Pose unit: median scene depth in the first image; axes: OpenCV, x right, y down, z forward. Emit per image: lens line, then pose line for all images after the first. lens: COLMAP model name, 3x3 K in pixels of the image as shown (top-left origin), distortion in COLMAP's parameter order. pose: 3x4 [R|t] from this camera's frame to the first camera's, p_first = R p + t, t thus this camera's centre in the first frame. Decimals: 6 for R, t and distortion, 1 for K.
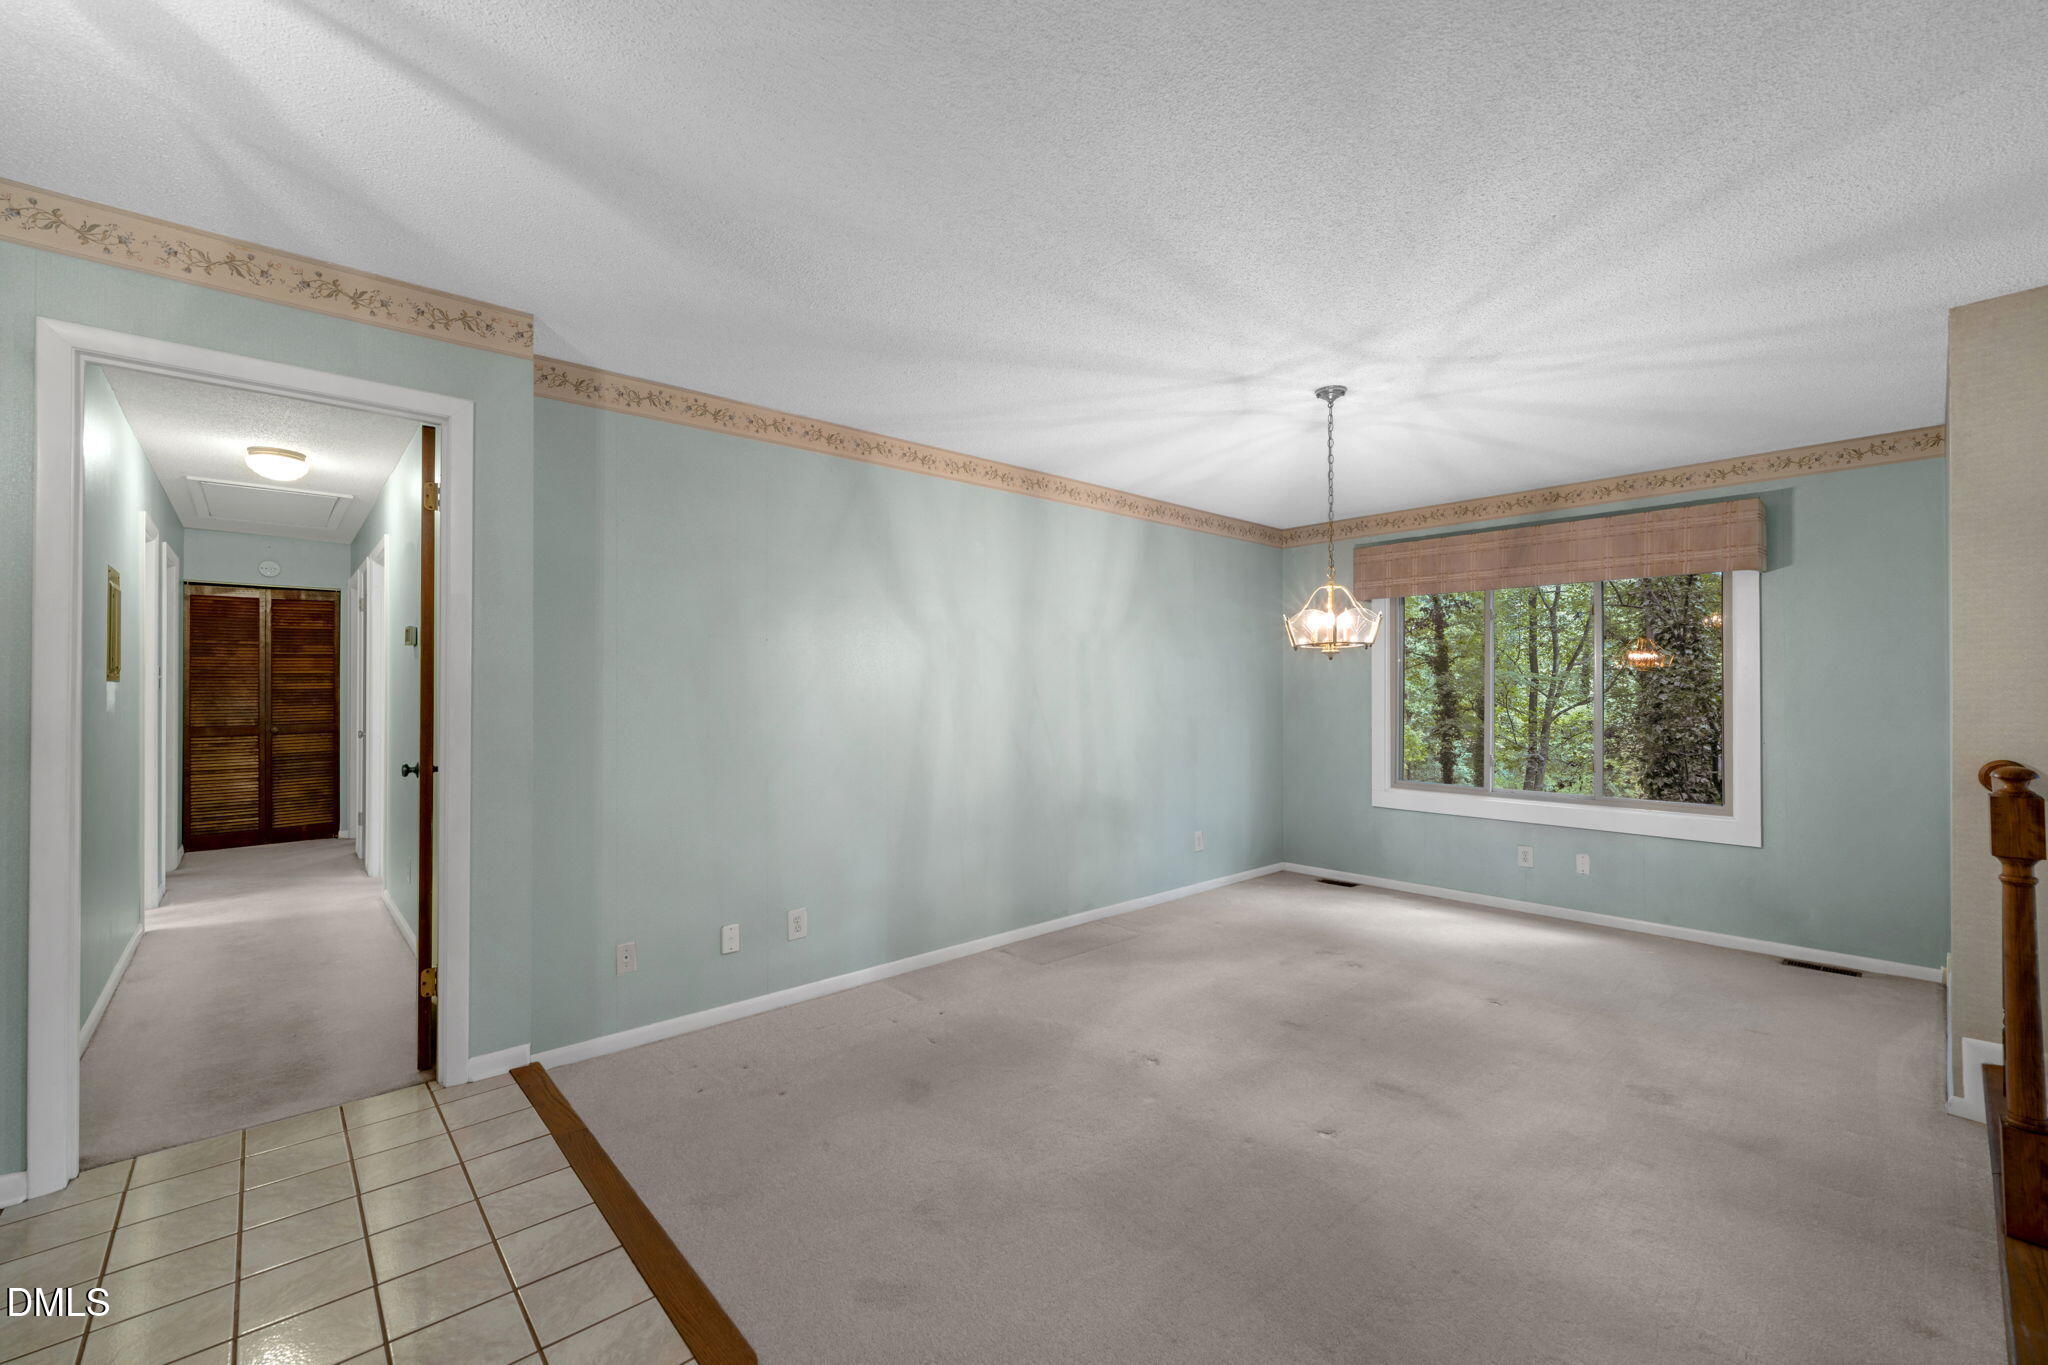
lens RADIAL K [[833.0, 0, 1024.7], [0, 833.0, 687.5], [0, 0, 1]] dist [0.001361, 0.000128]
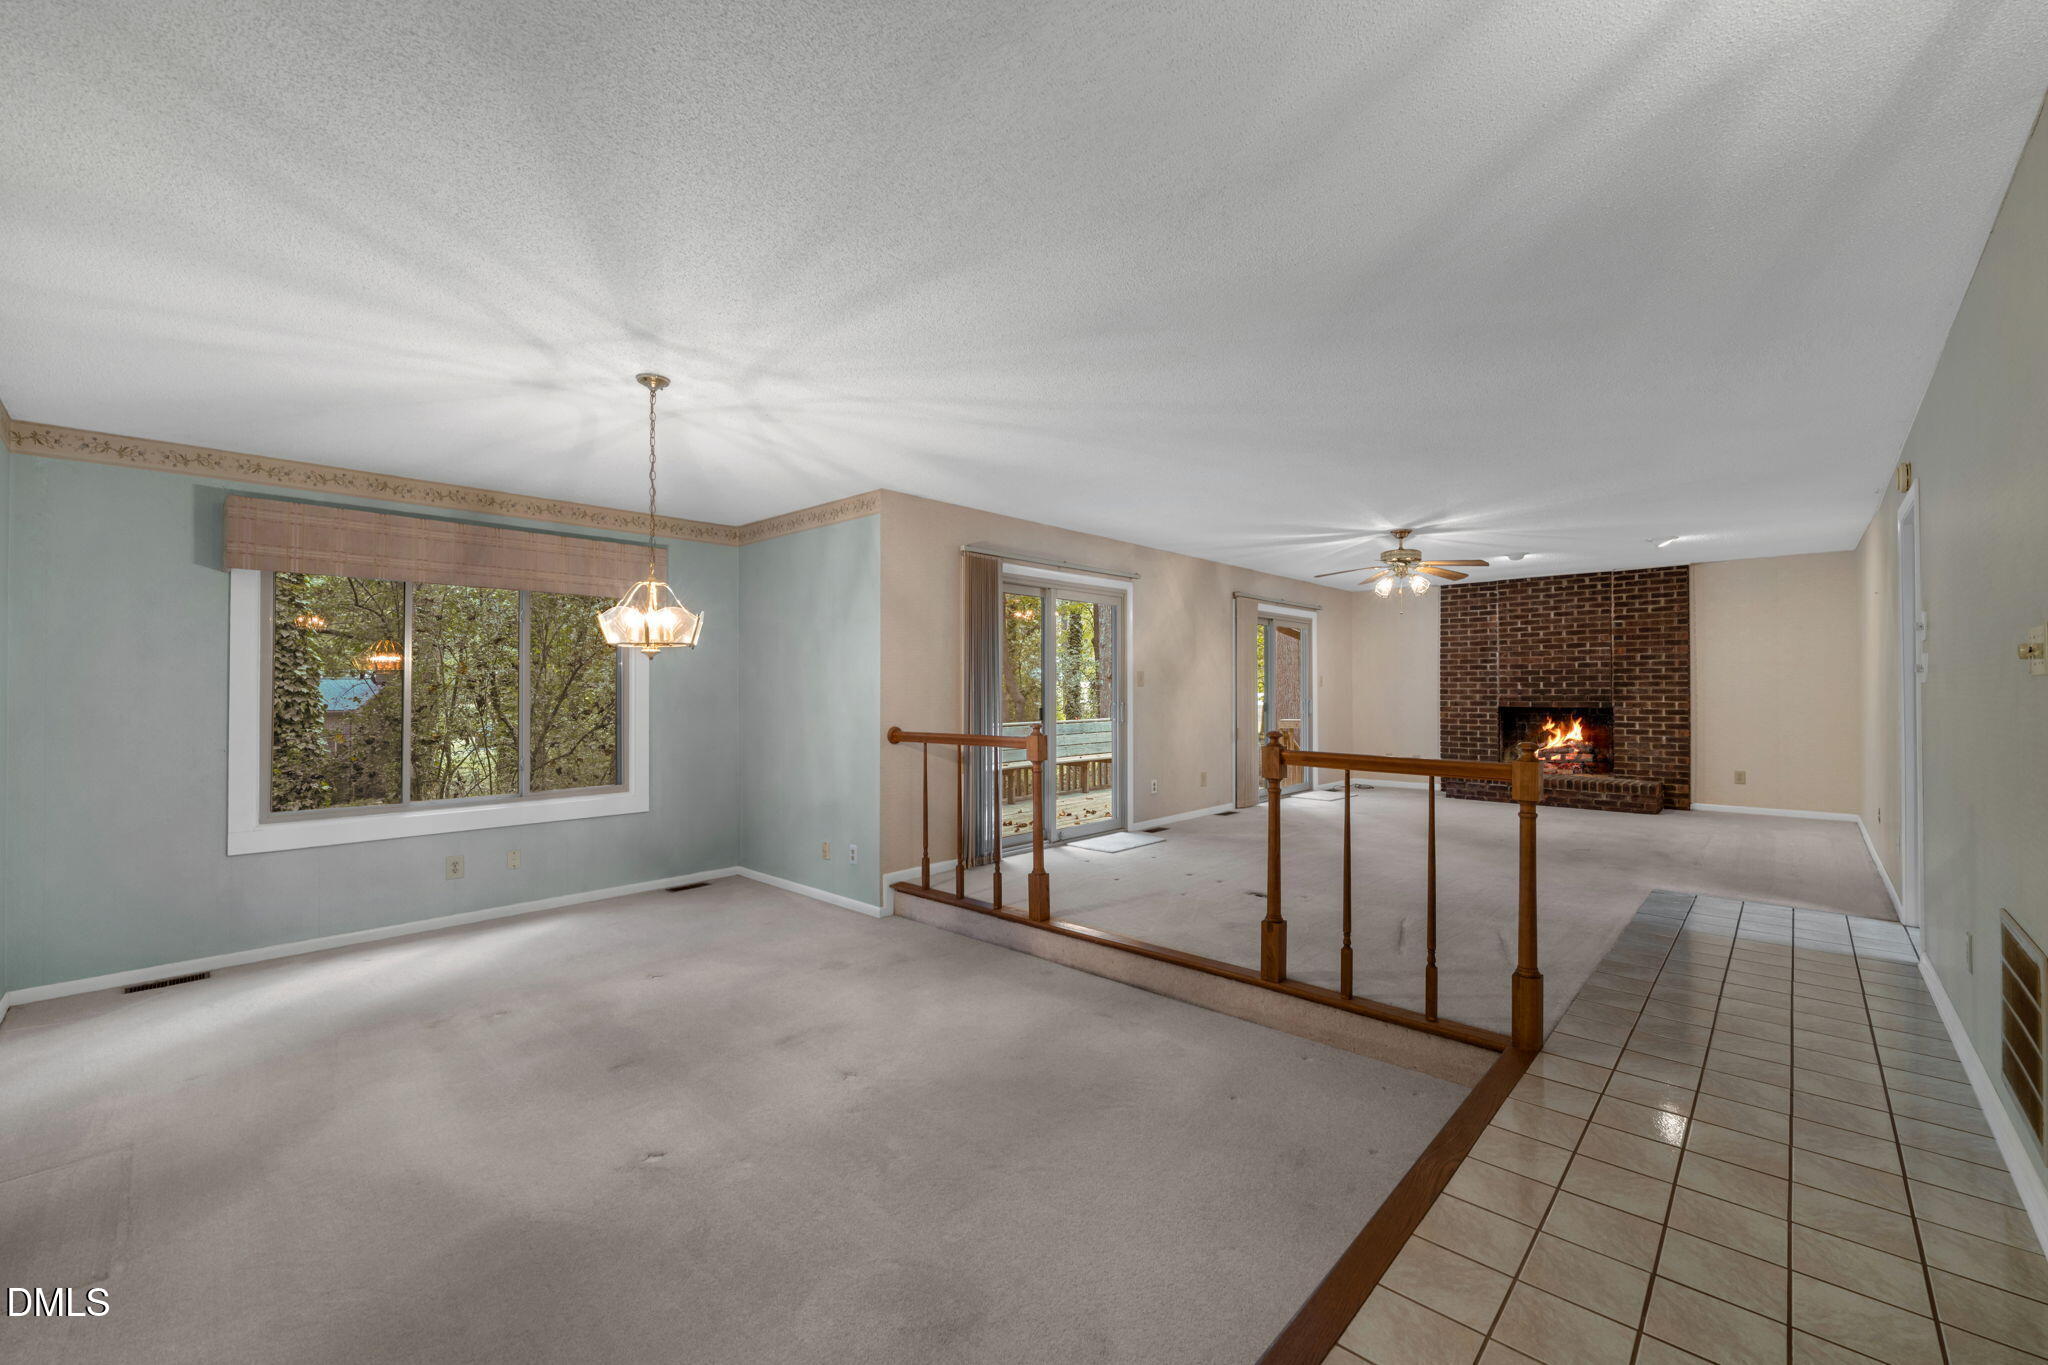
lens RADIAL K [[833.0, 0, 1021.8], [0, 833.0, 679.1], [0, 0, 1]] dist [0.001361, 0.000128]
pose [[-0.076716, 0.015864, 0.996927, -0.575065], [0.001518, 0.999874, -0.015794, 0.004906], [-0.997052, 0.000302, -0.076730, 0.605741]]
